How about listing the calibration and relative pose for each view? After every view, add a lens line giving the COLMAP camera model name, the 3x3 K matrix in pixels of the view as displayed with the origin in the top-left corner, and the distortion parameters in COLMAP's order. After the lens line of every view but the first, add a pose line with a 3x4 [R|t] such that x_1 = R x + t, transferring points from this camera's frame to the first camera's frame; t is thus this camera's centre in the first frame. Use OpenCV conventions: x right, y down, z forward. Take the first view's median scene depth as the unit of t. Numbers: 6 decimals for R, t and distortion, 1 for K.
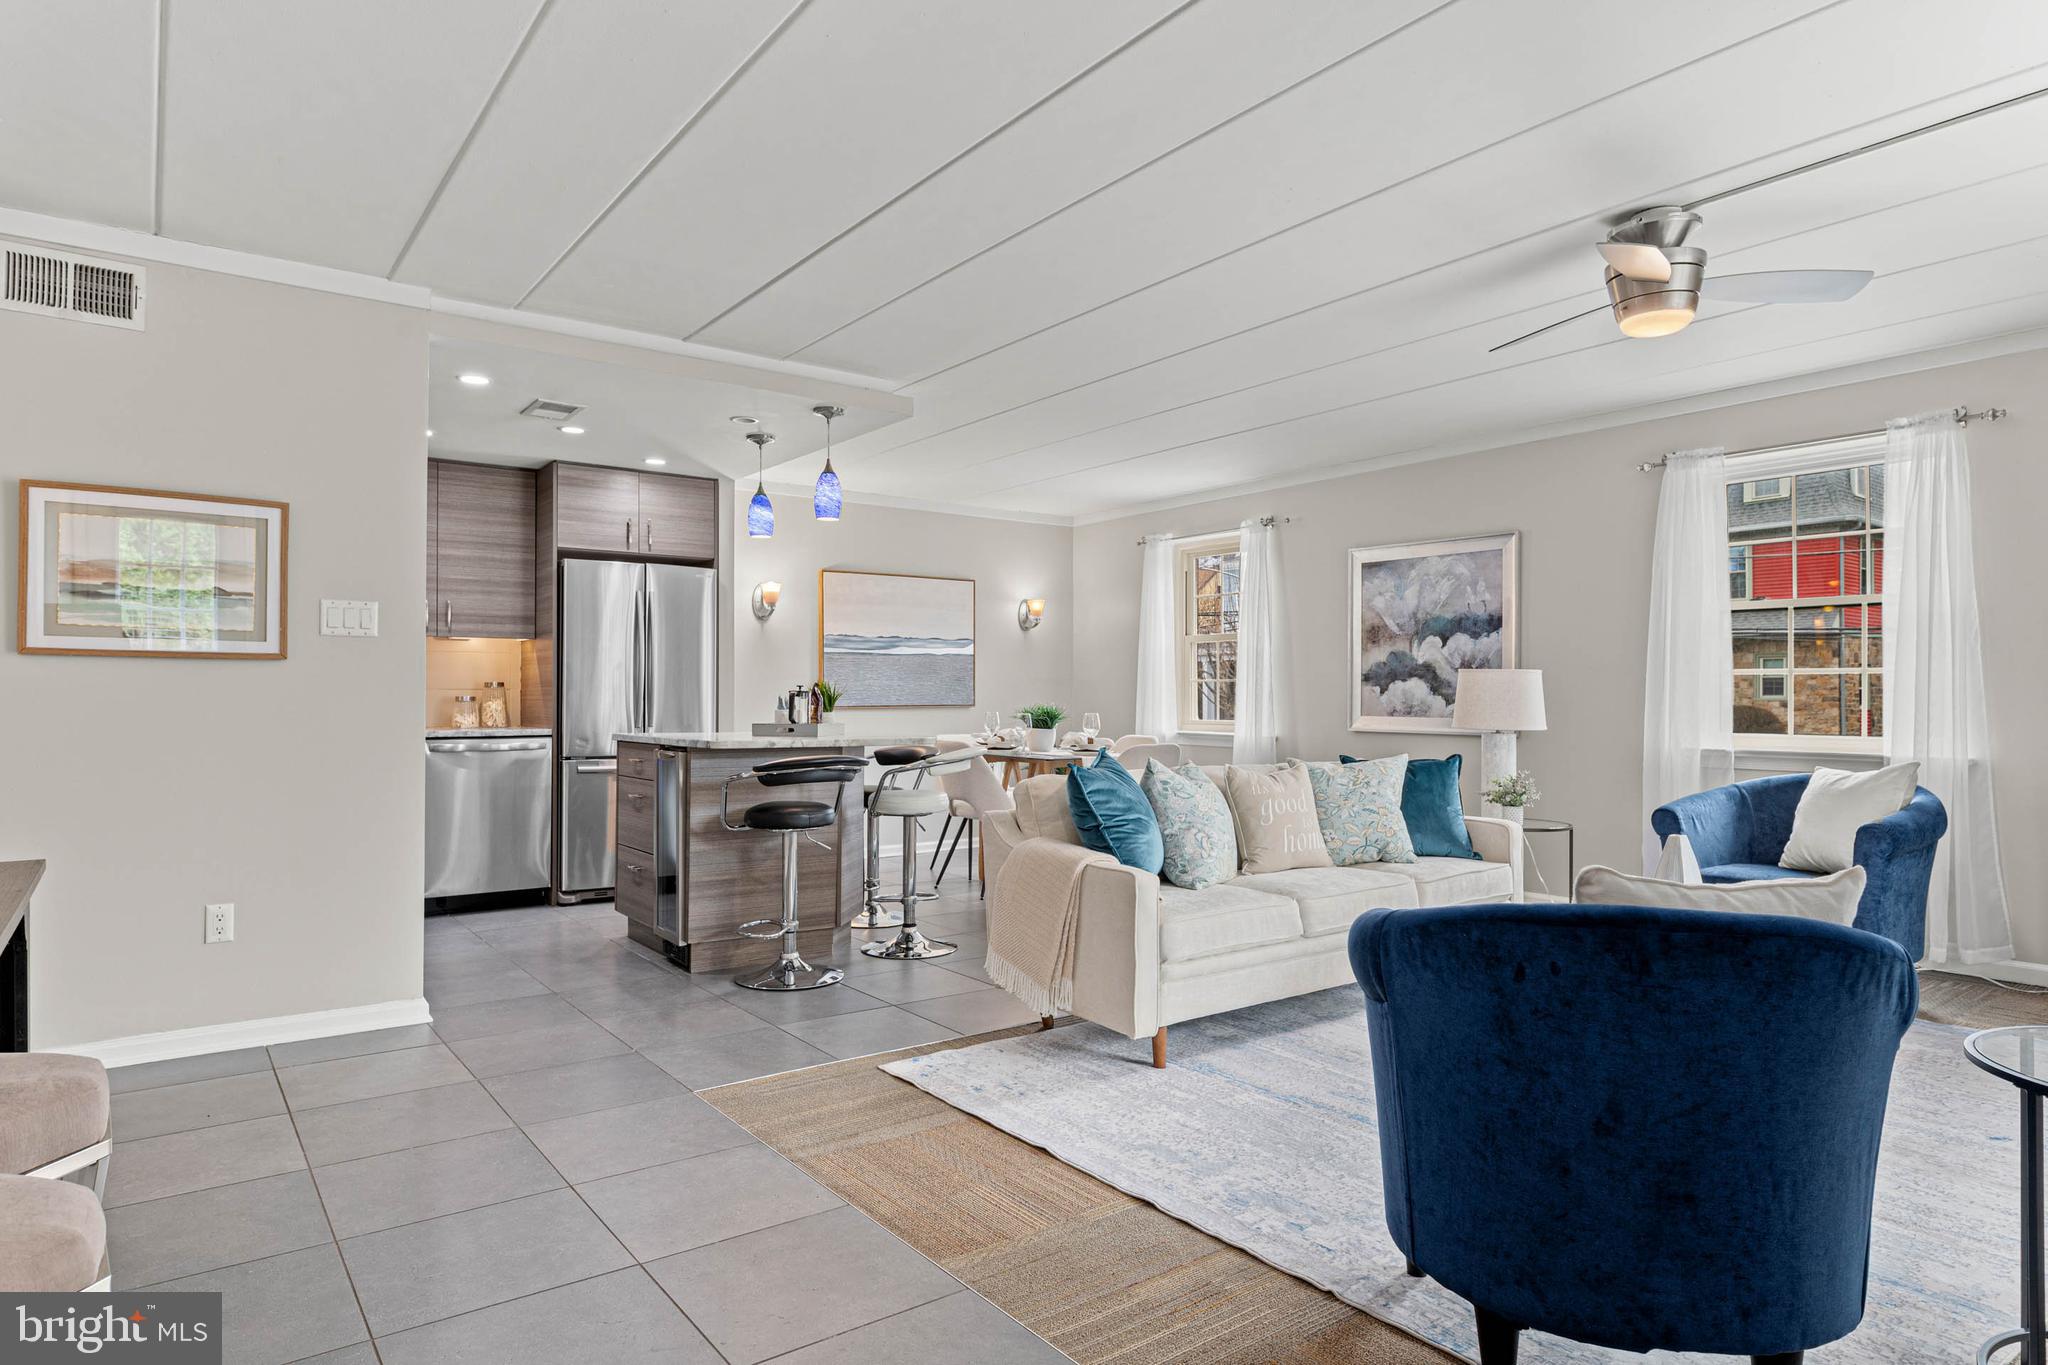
lens RADIAL K [[1177.0, 0, 1032.2], [0, 1177.0, 683.0], [0, 0, 1]] dist [-0.002036, 0.000082]
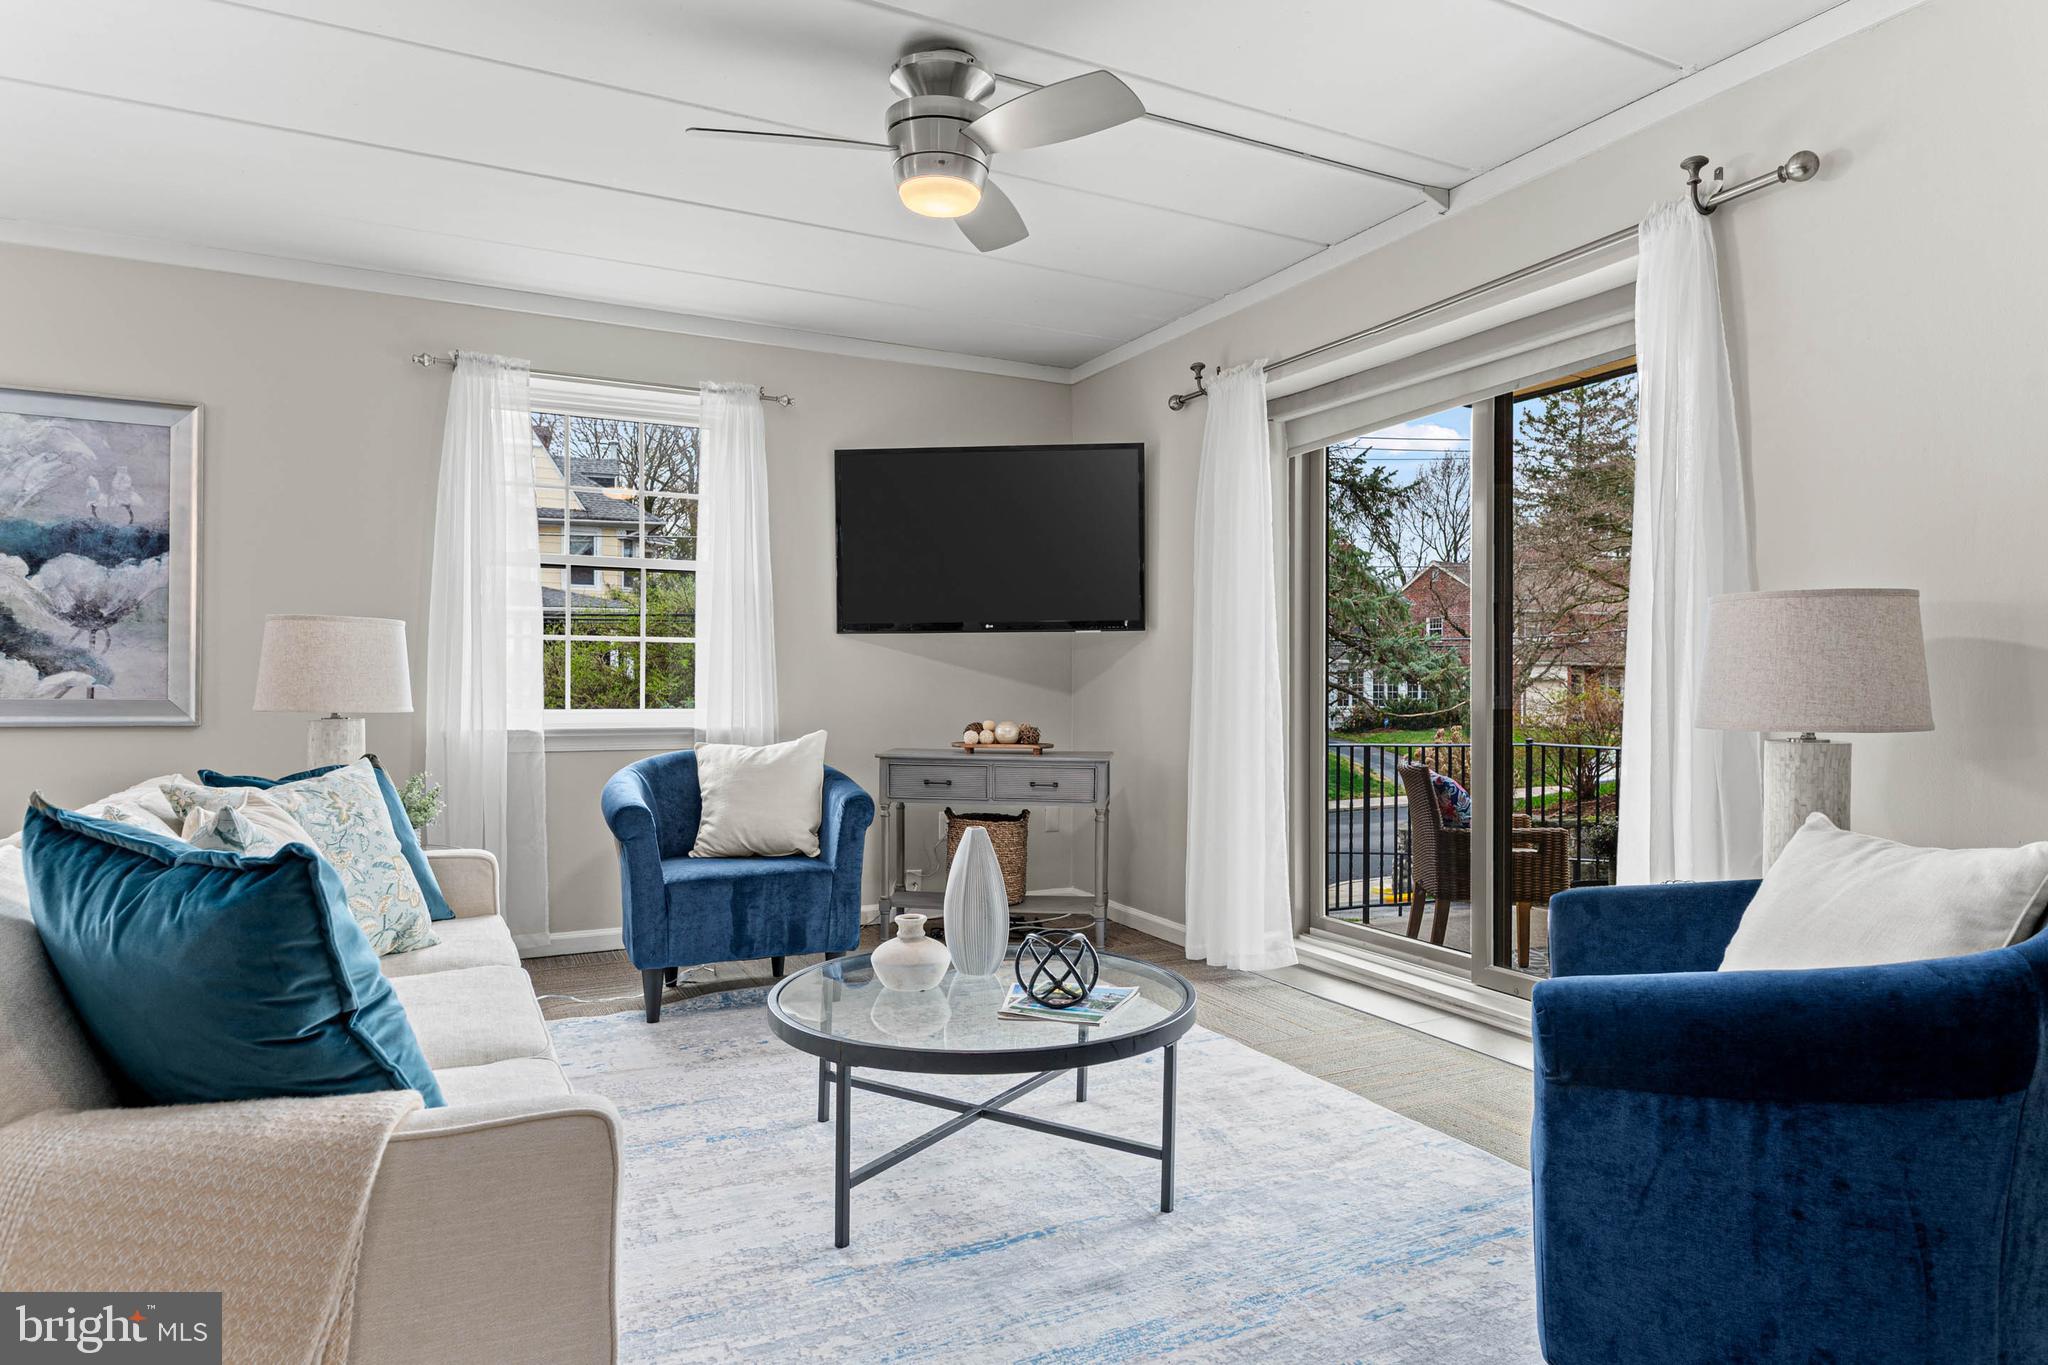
lens RADIAL K [[1183.5, 0, 1023.7], [0, 1183.5, 687.1], [0, 0, 1]] dist [0.001236, -0.002205]
pose [[0.171967, -0.006234, 0.985083, -0.141533], [-0.015344, 0.999842, 0.009006, 0.011747], [-0.984983, -0.016664, 0.171844, 0.434911]]
